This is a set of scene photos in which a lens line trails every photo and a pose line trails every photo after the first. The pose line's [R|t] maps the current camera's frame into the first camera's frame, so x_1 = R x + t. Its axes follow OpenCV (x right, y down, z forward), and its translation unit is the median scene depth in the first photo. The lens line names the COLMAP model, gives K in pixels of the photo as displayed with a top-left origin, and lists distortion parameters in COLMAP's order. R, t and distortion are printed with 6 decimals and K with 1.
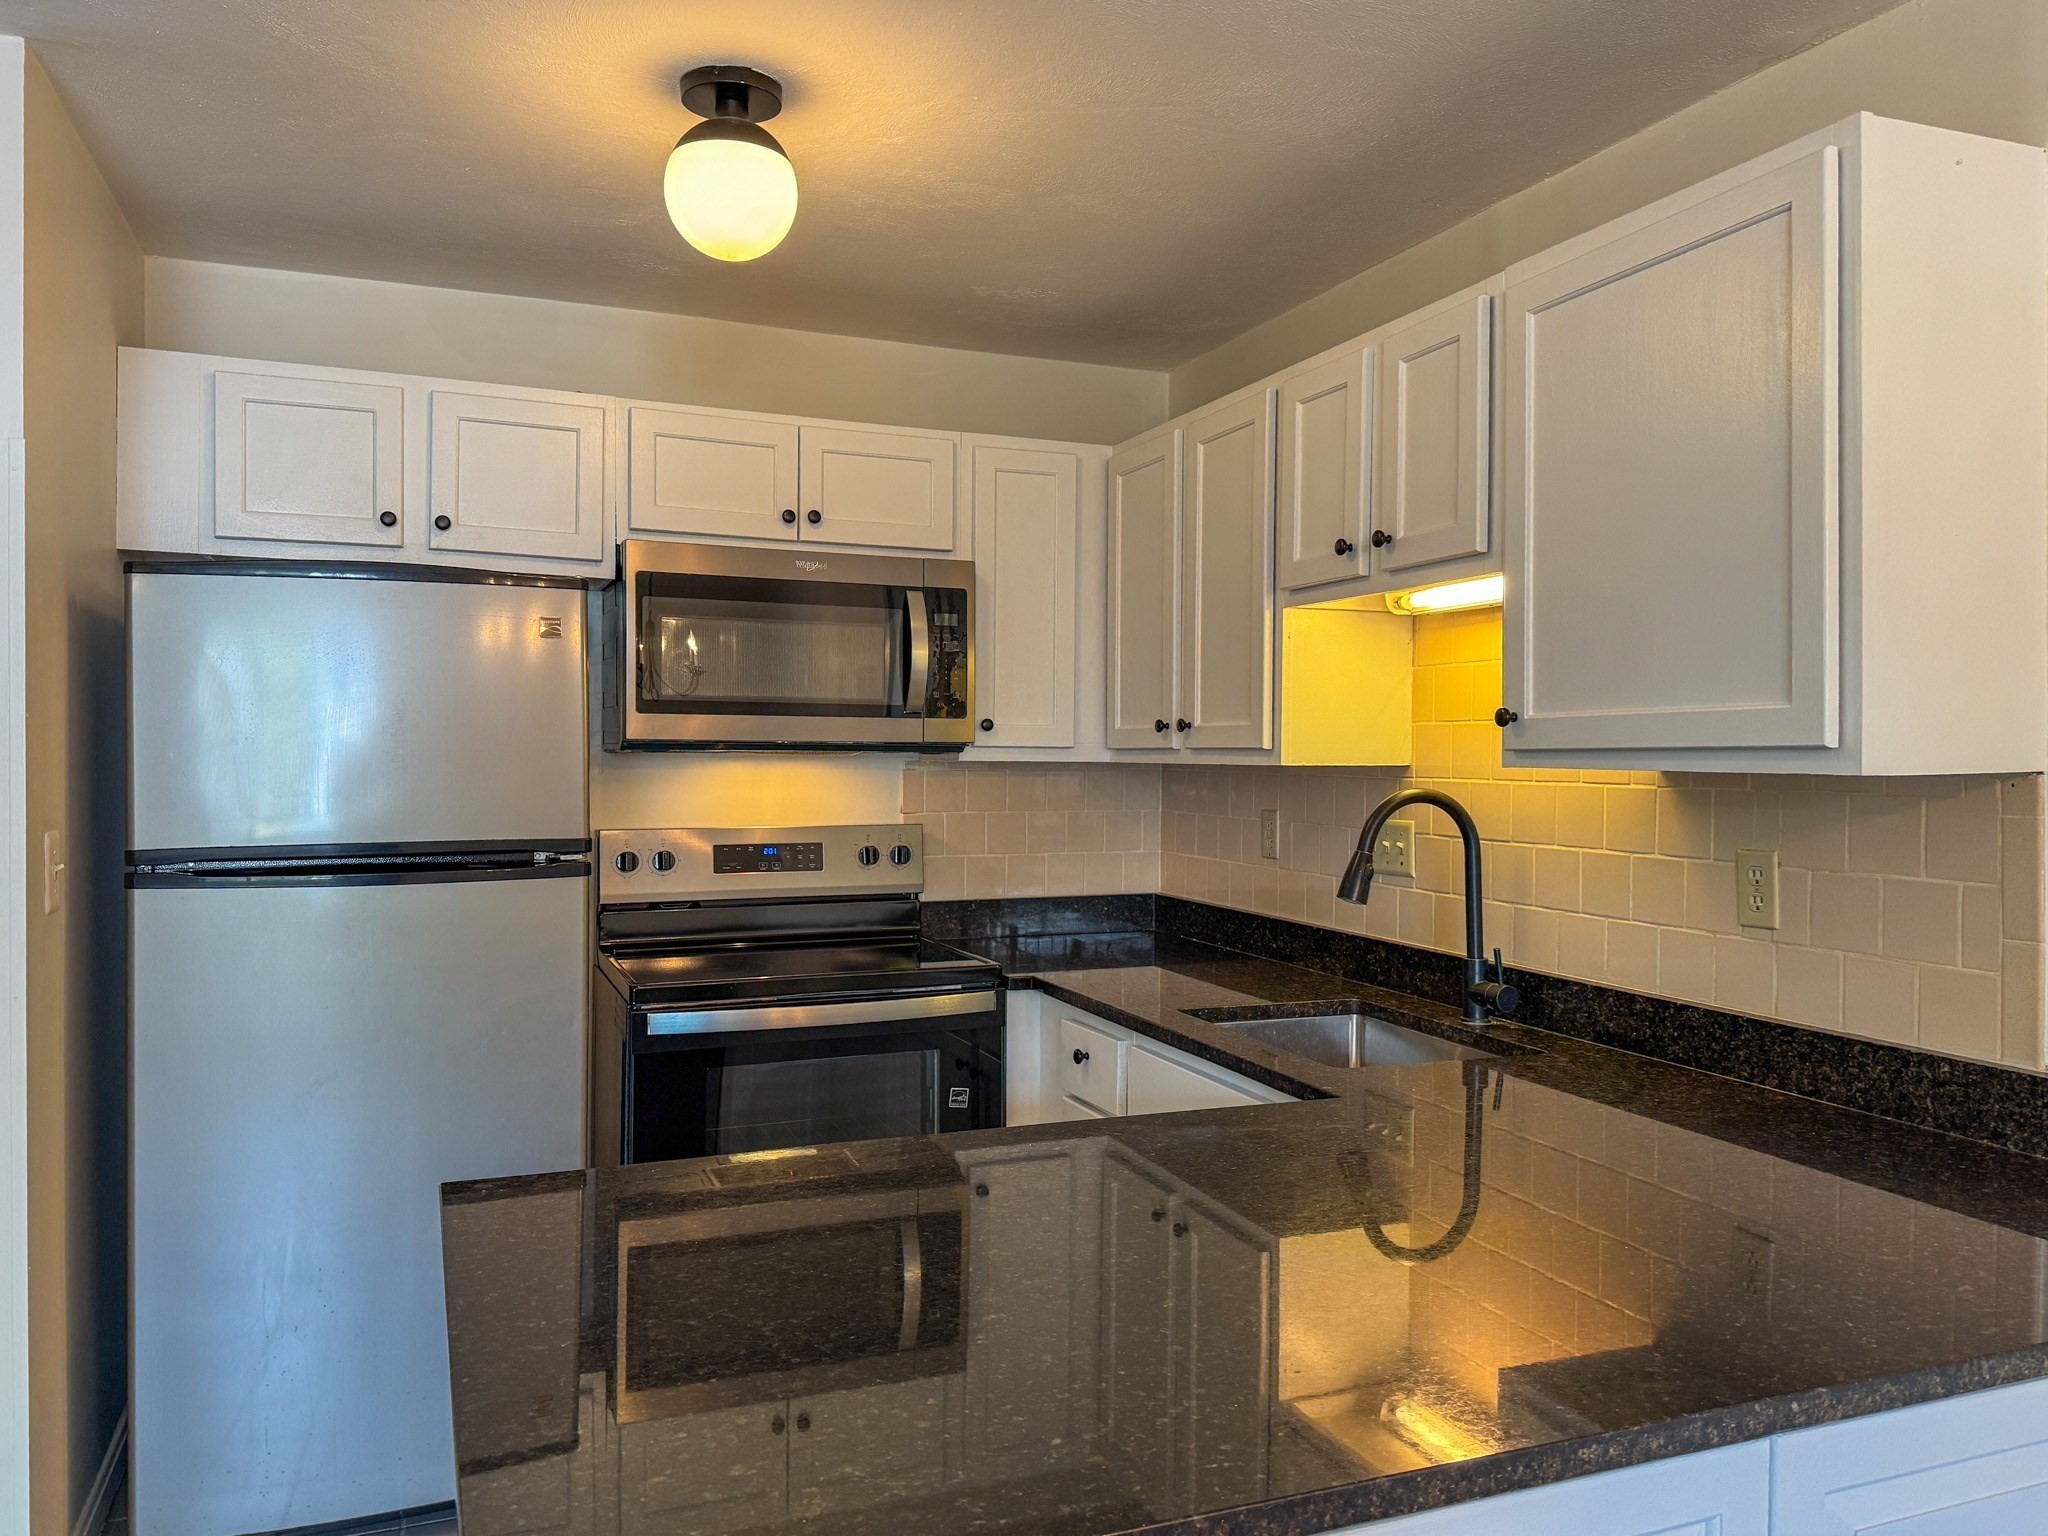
lens RADIAL K [[1463.7, 0, 1006.8], [0, 1463.7, 767.6], [0, 0, 1]] dist [0.146551, -0.222402]
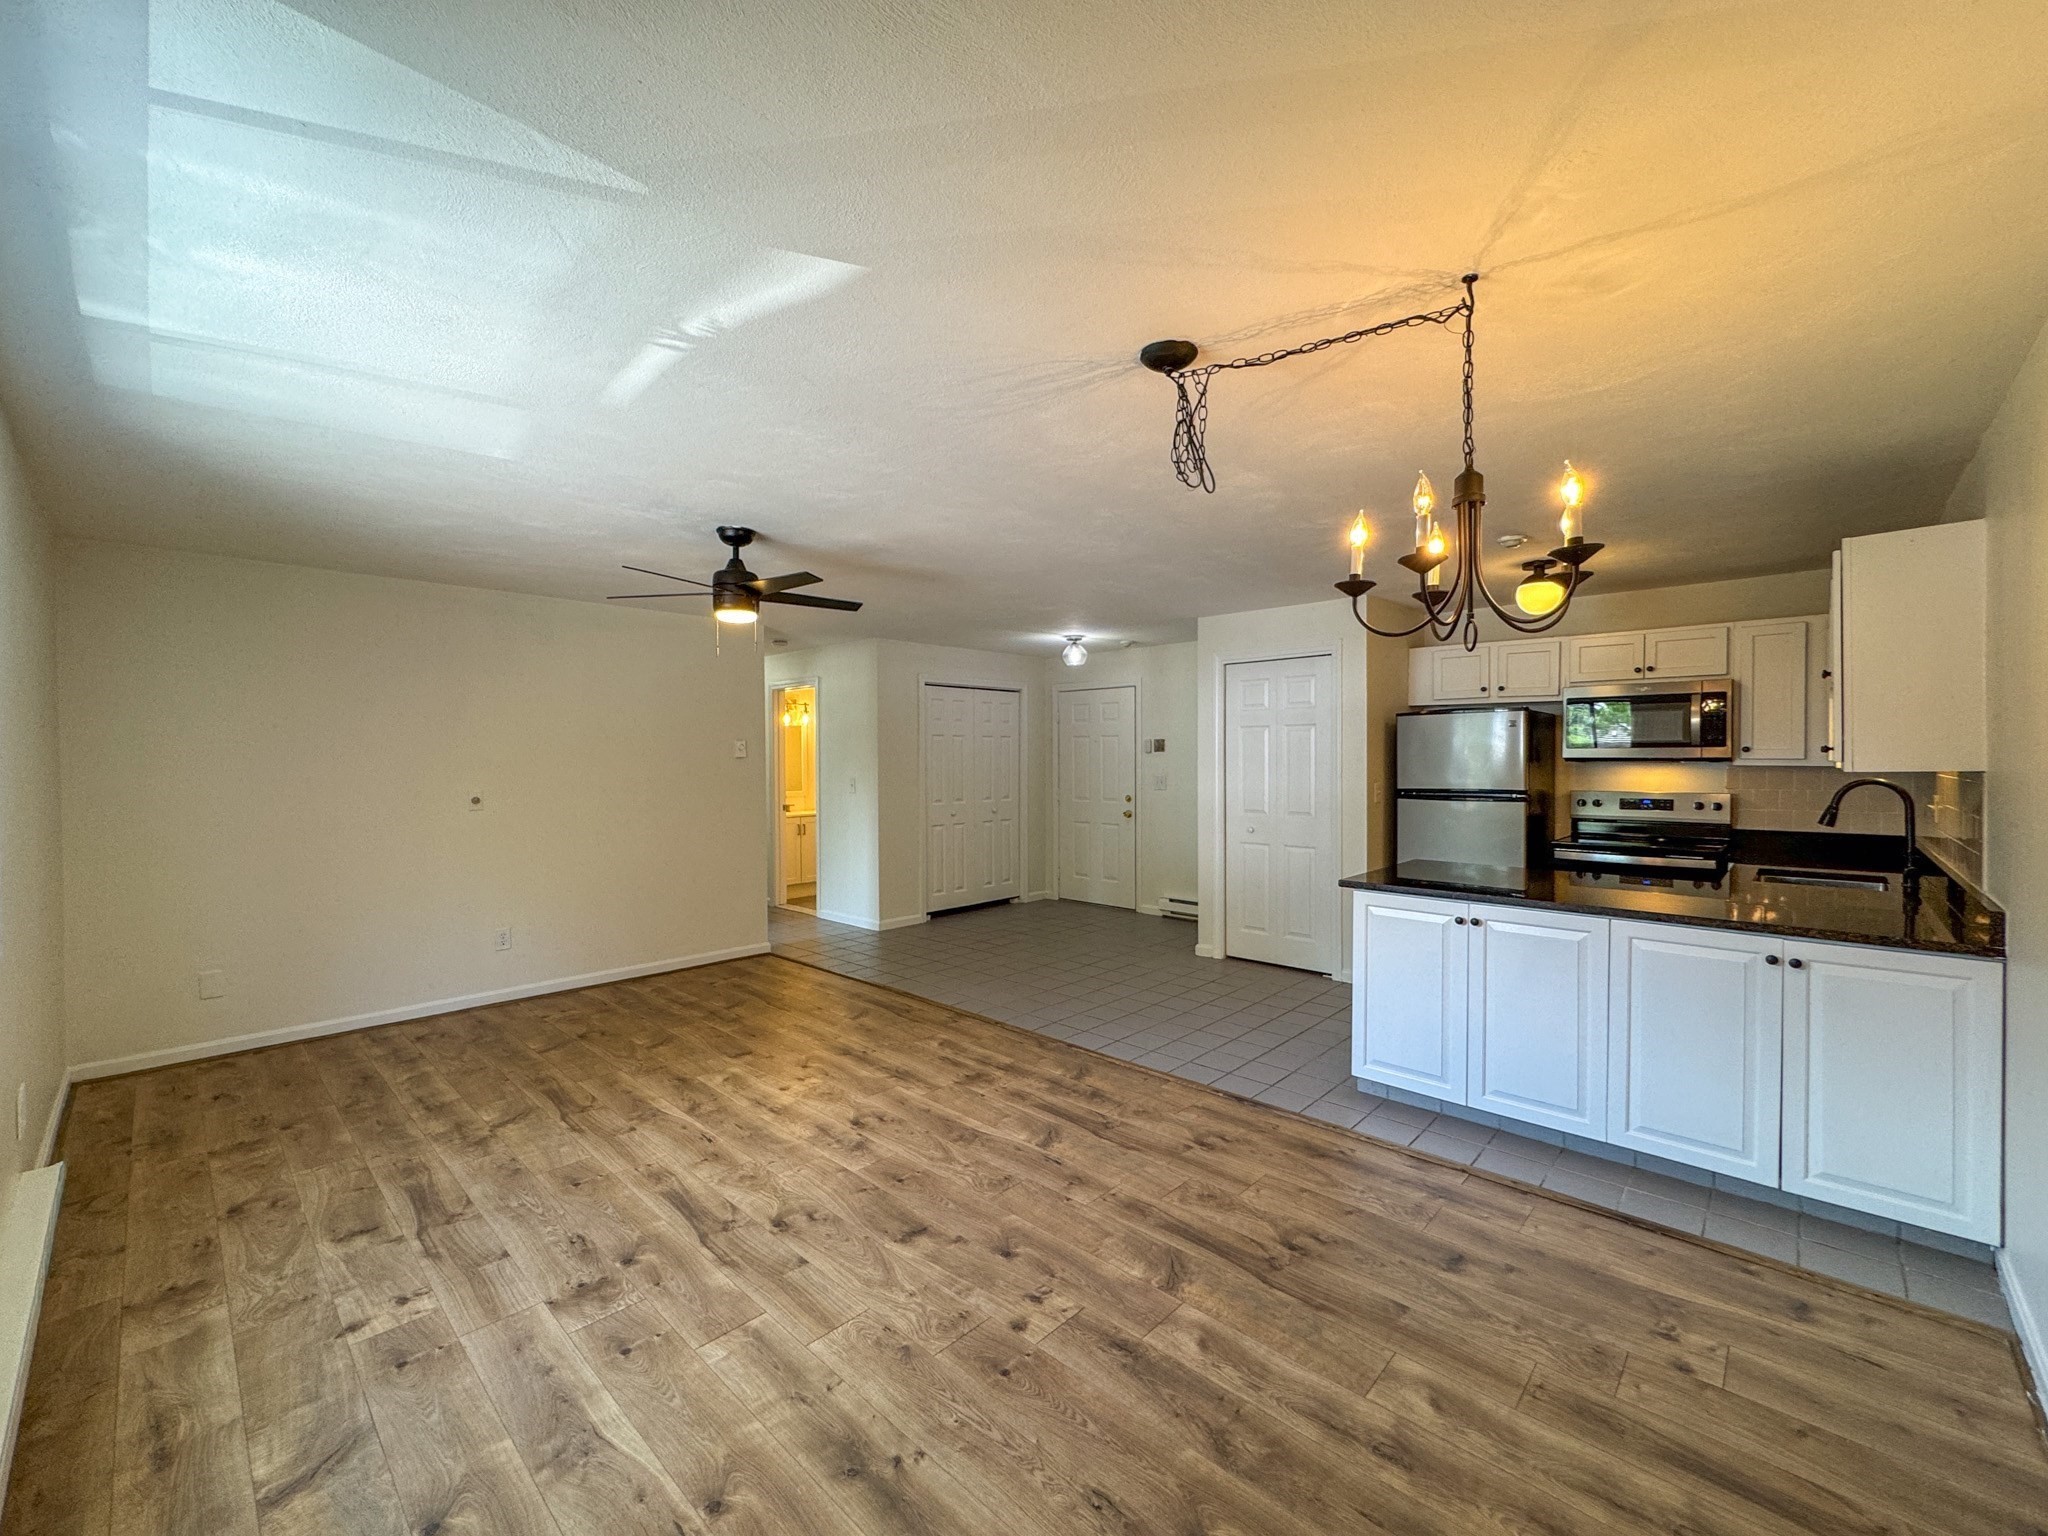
lens RADIAL K [[848.4, 0, 1056.9], [0, 848.4, 770.4], [0, 0, 1]] dist [-0.002823, 0.000394]
pose [[0.423158, 0.007056, -0.906028, 0.826224], [-0.002599, 0.999975, 0.006574, -0.003121], [0.906052, -0.000427, 0.423166, -0.588981]]
